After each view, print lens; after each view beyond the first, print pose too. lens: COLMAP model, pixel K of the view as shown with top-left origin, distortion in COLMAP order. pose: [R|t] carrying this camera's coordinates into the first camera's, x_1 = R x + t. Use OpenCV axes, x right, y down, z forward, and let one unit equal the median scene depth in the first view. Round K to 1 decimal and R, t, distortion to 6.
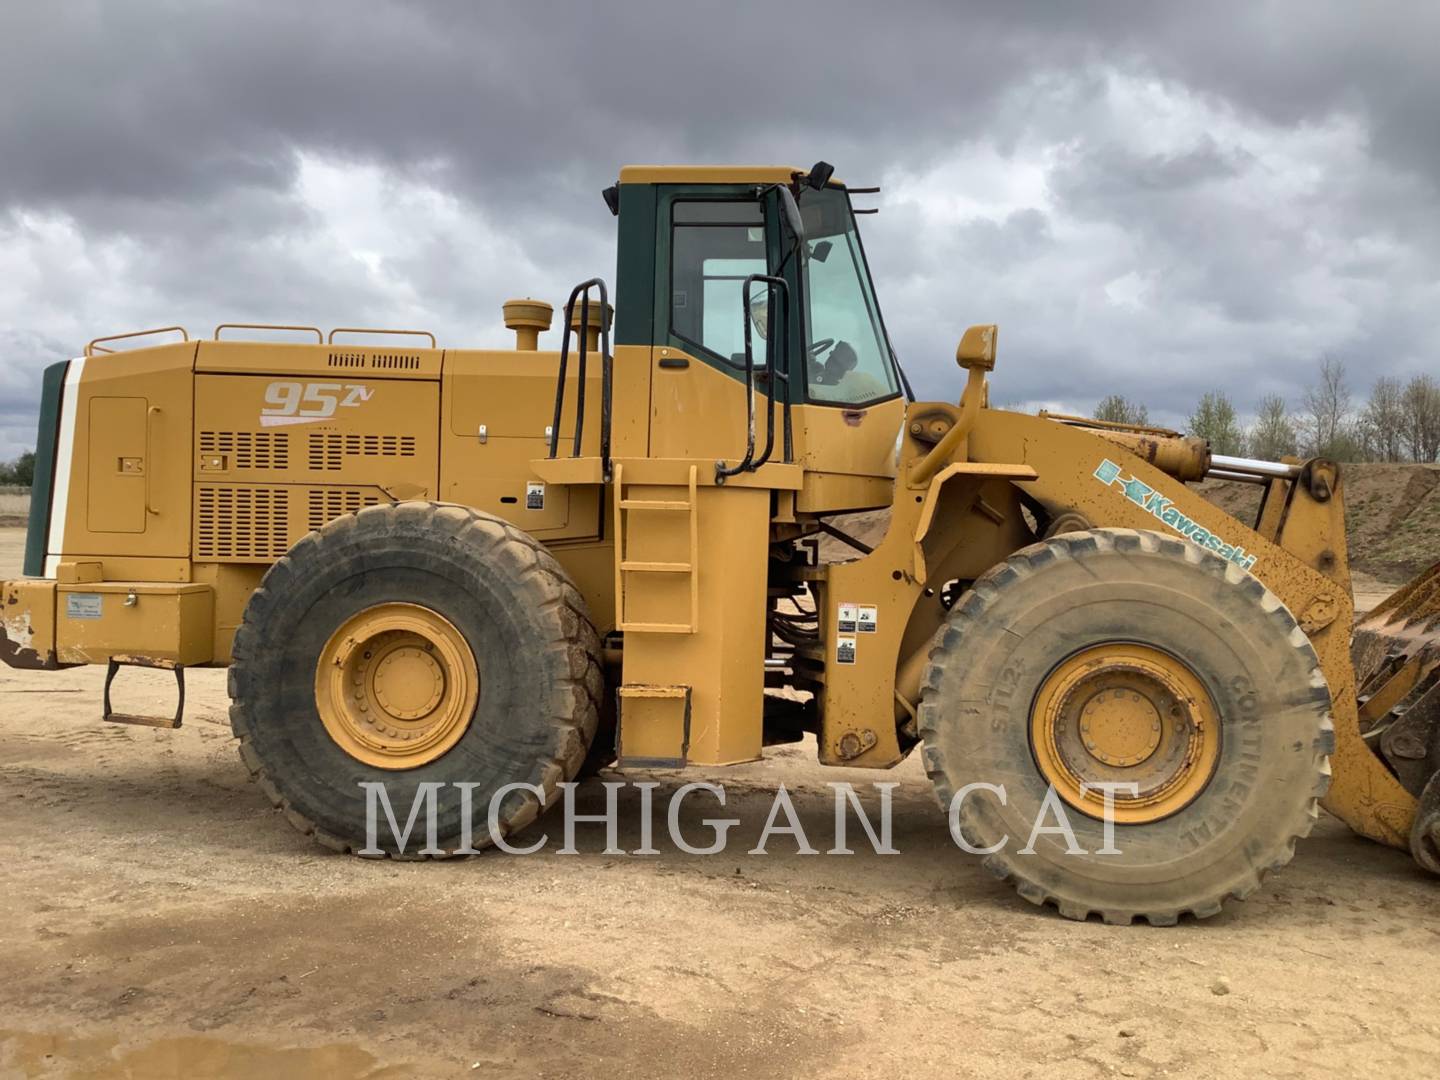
lens RADIAL K [[1293.2, 0, 710.9], [0, 1293.2, 544.8], [0, 0, 1]] dist [0.128123, -0.267136]
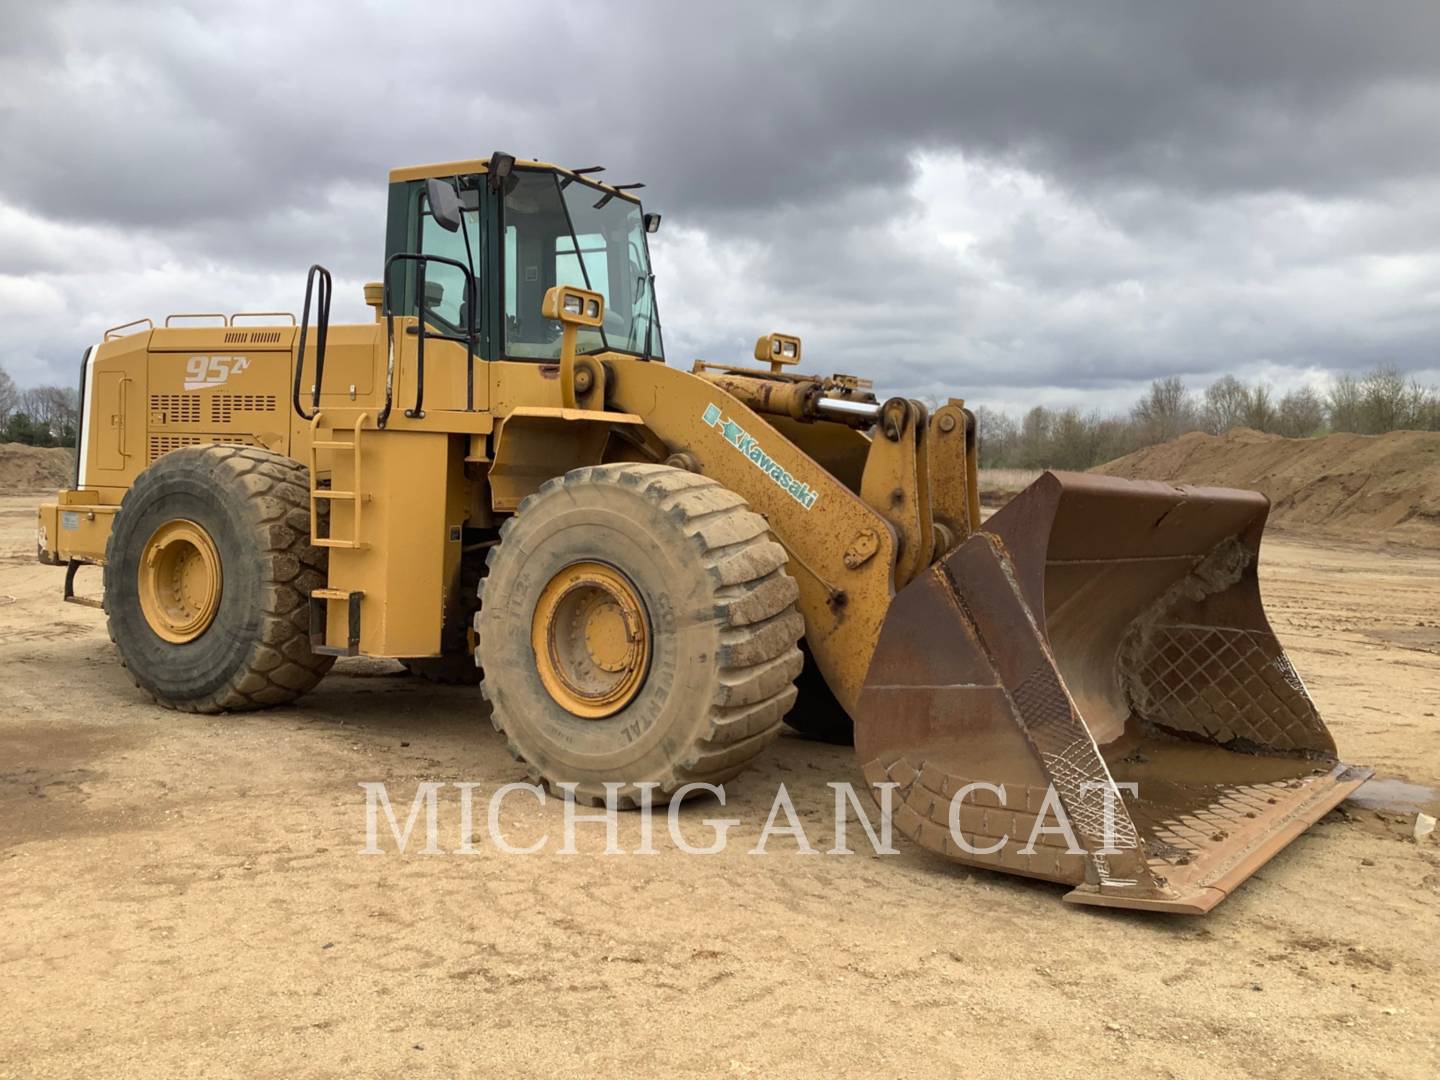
lens RADIAL K [[1293.2, 0, 710.9], [0, 1293.2, 544.8], [0, 0, 1]] dist [0.128123, -0.267136]
pose [[0.906286, 0.026141, -0.421856, 0.811623], [-0.016600, 0.999517, 0.026275, 0.026108], [0.422339, -0.016810, 0.906282, 0.012617]]
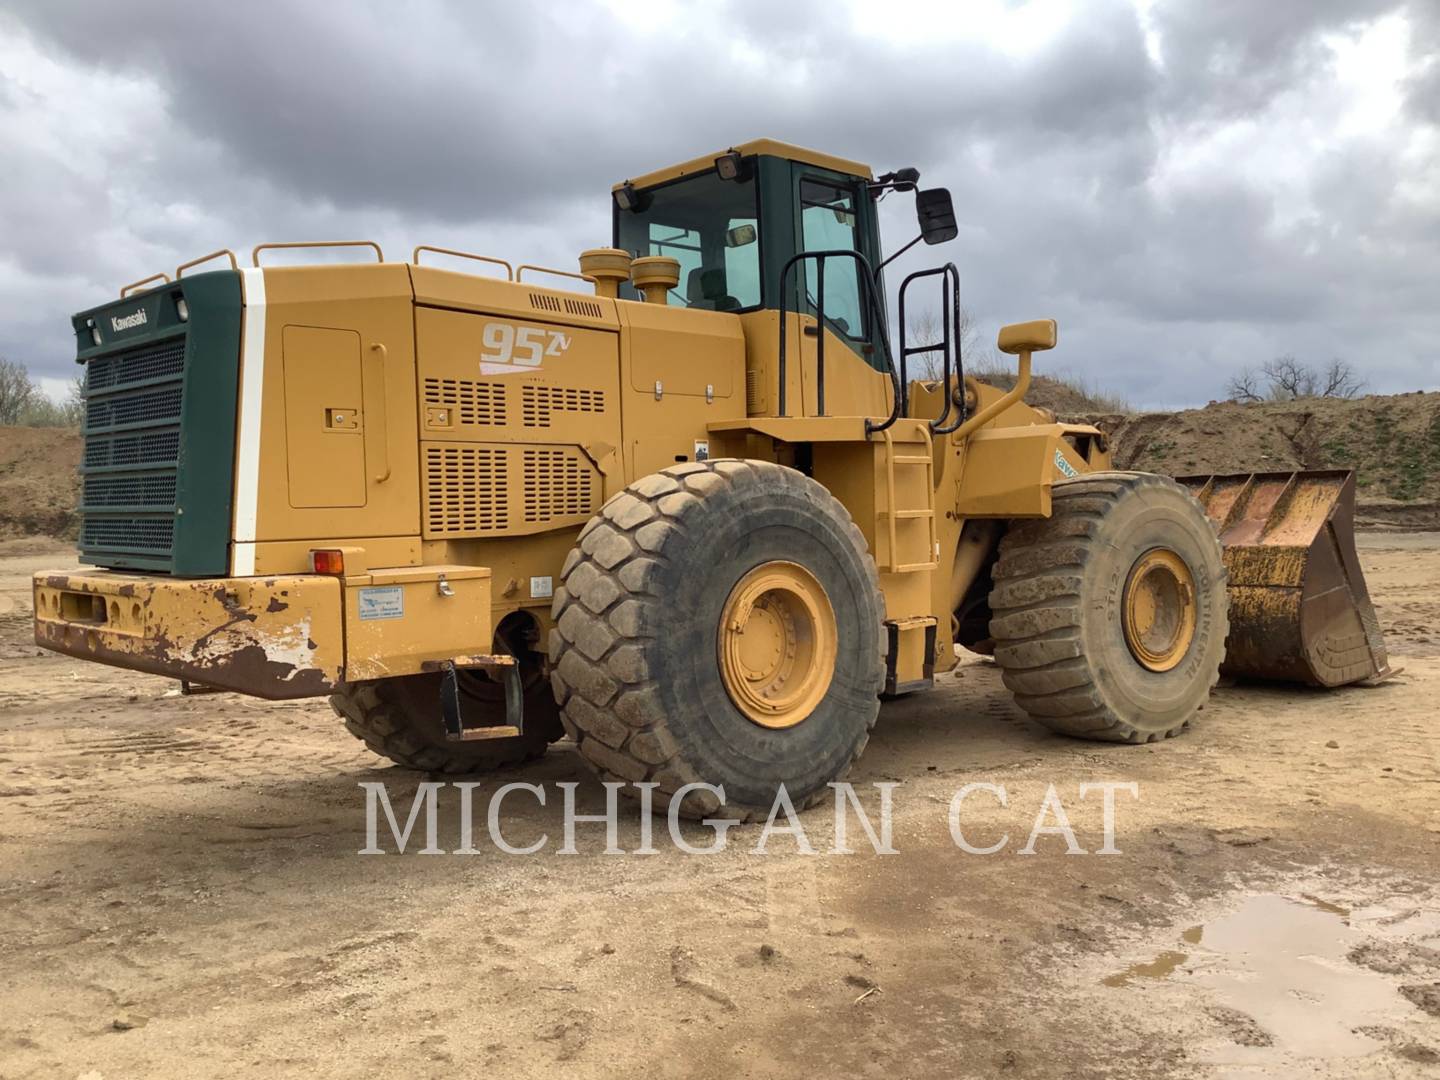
lens RADIAL K [[1307.6, 0, 720.0], [0, 1307.6, 540.0], [0, 0, 1]] dist [0.134890, -0.229785]
pose [[0.641322, -0.058710, 0.765022, -1.024319], [0.041071, 0.998266, 0.042179, -0.015602], [-0.766171, 0.004370, 0.642621, 0.386672]]
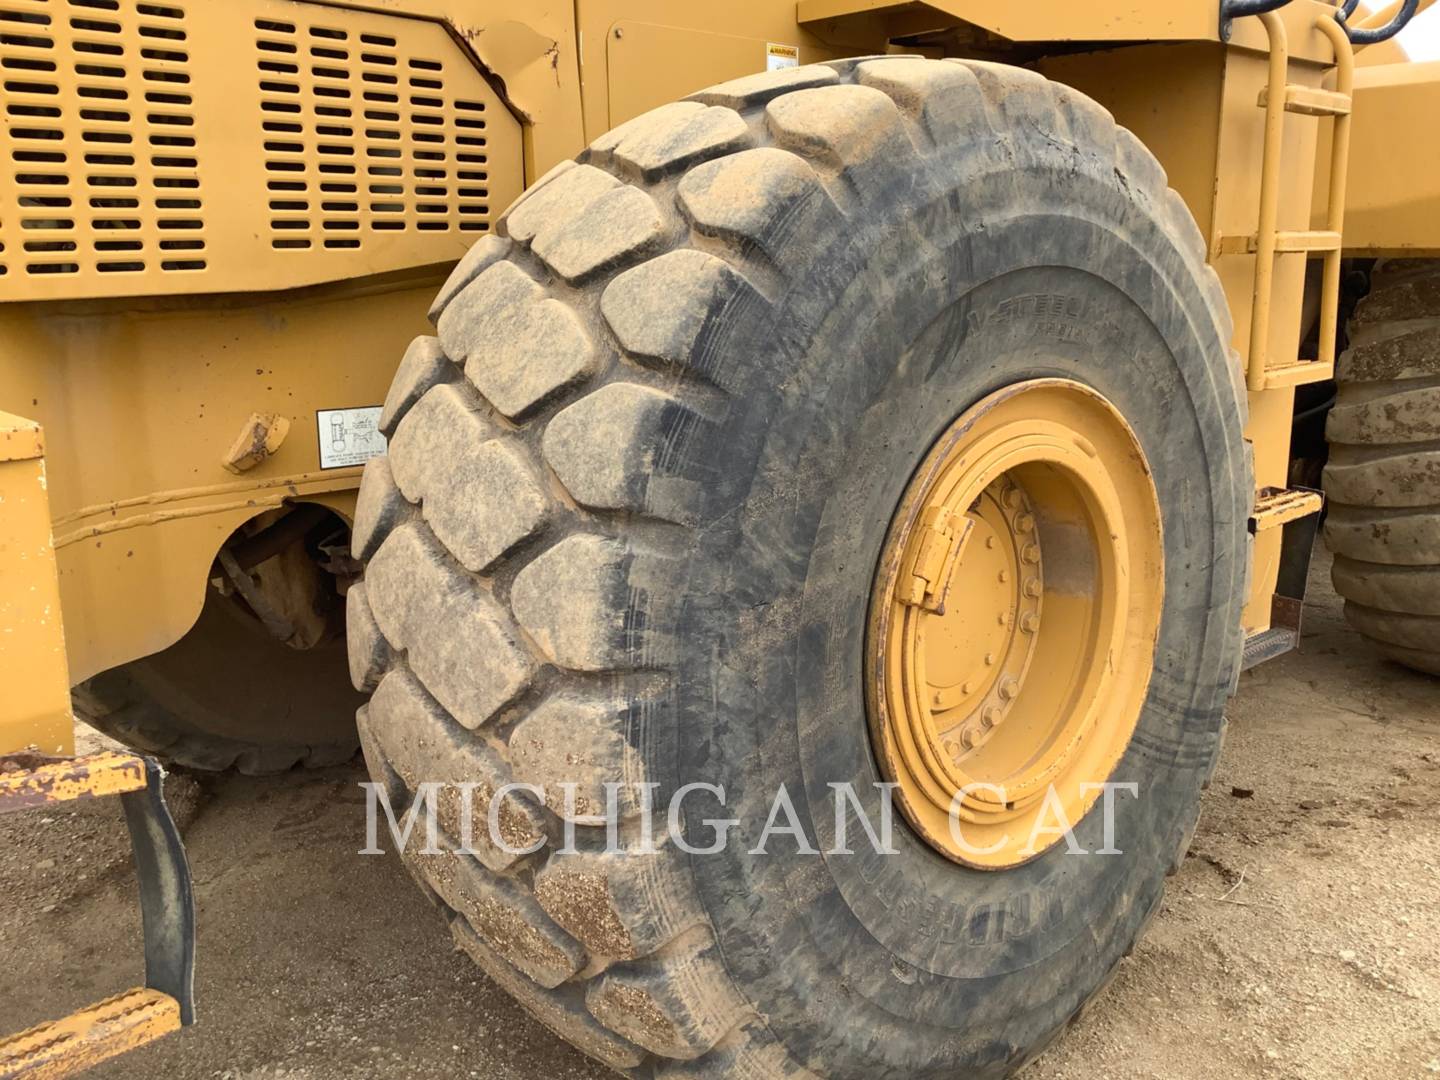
lens RADIAL K [[1273.0, 0, 690.7], [0, 1273.0, 540.8], [0, 0, 1]] dist [0.161250, -0.297587]
pose [[0.658551, -0.196062, 0.726547, -0.534540], [0.033479, 0.972142, 0.231991, 0.005903], [-0.751791, -0.128453, 0.646769, 0.845513]]
